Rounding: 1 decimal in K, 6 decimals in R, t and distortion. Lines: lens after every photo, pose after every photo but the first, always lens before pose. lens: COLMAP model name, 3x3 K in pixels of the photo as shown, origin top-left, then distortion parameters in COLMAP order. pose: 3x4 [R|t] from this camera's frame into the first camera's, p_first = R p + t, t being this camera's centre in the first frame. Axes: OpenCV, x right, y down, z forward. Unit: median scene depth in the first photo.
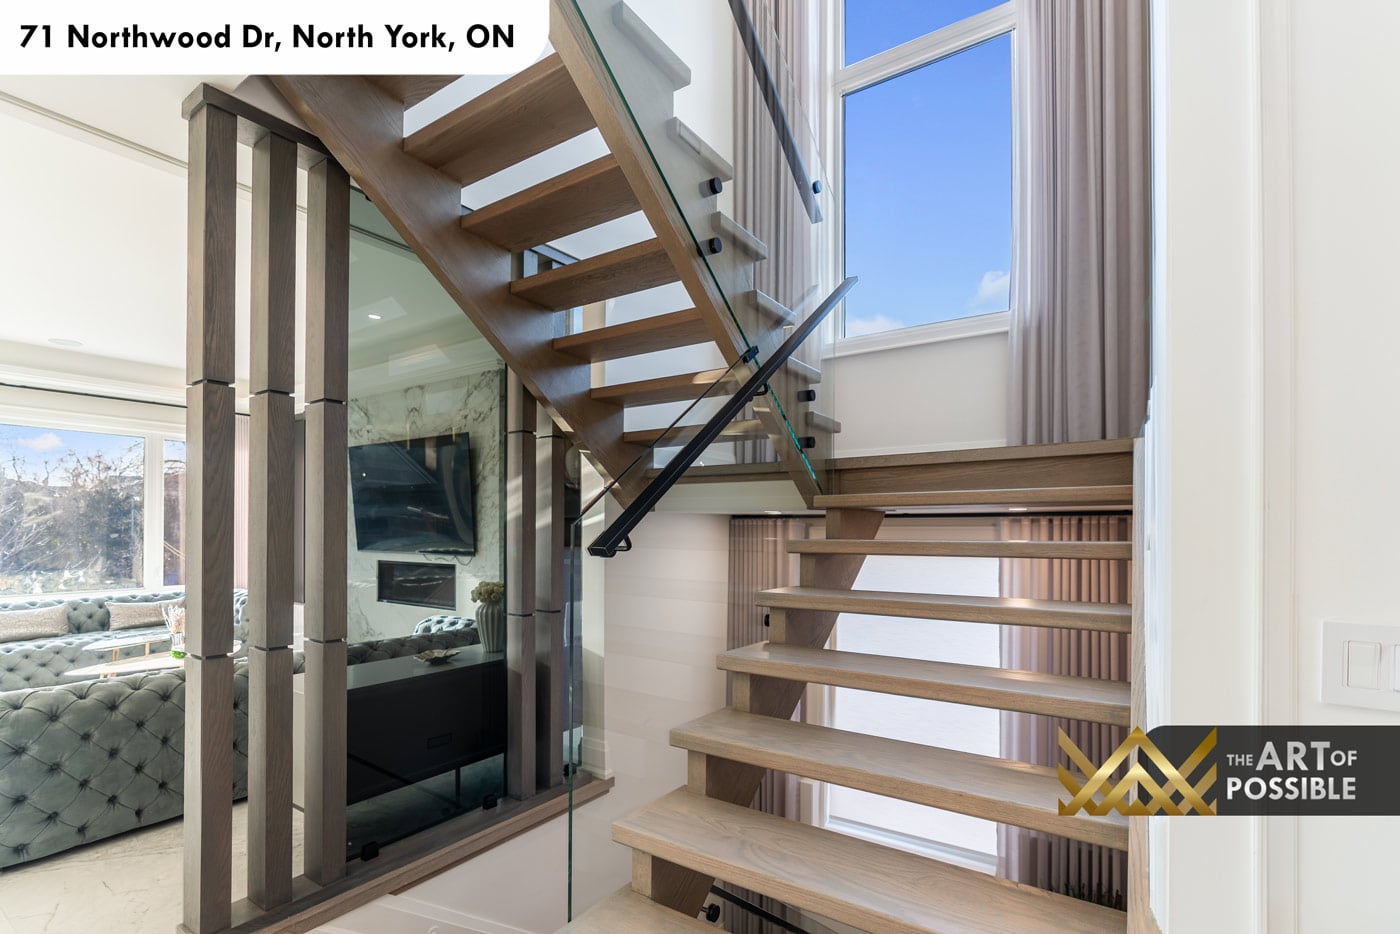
lens RADIAL K [[635.3, 0, 706.7], [0, 635.3, 531.4], [0, 0, 1]] dist [-0.009983, 0.004352]
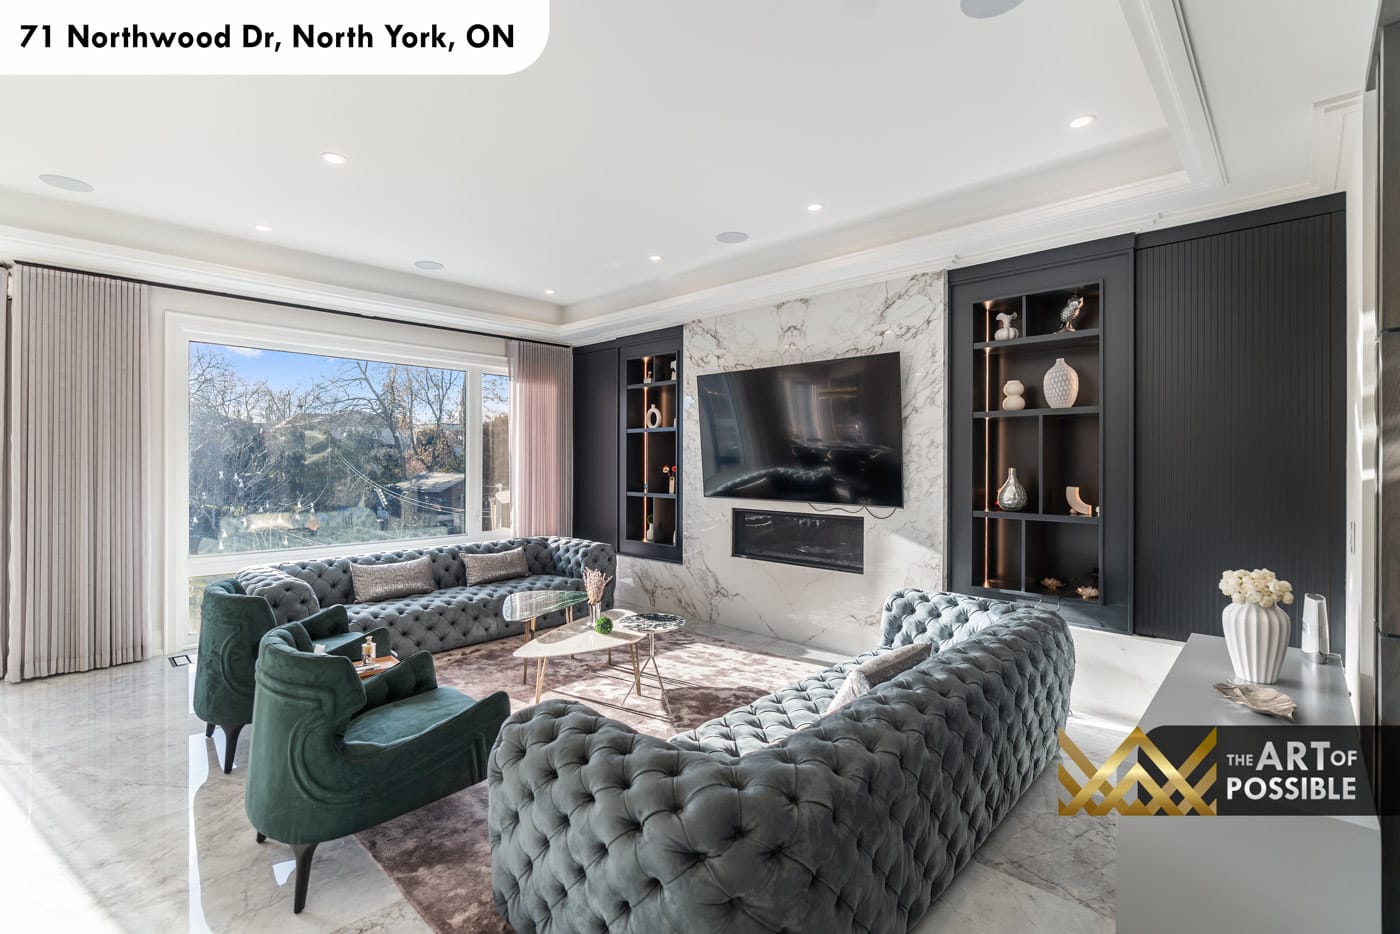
lens RADIAL K [[635.3, 0, 705.2], [0, 635.3, 466.3], [0, 0, 1]] dist [-0.009983, 0.004352]
pose [[0.983651, 0.000039, -0.180087, -0.444746], [0.001463, 0.999965, 0.008207, -0.020011], [0.180081, -0.008336, 0.983617, 0.170390]]
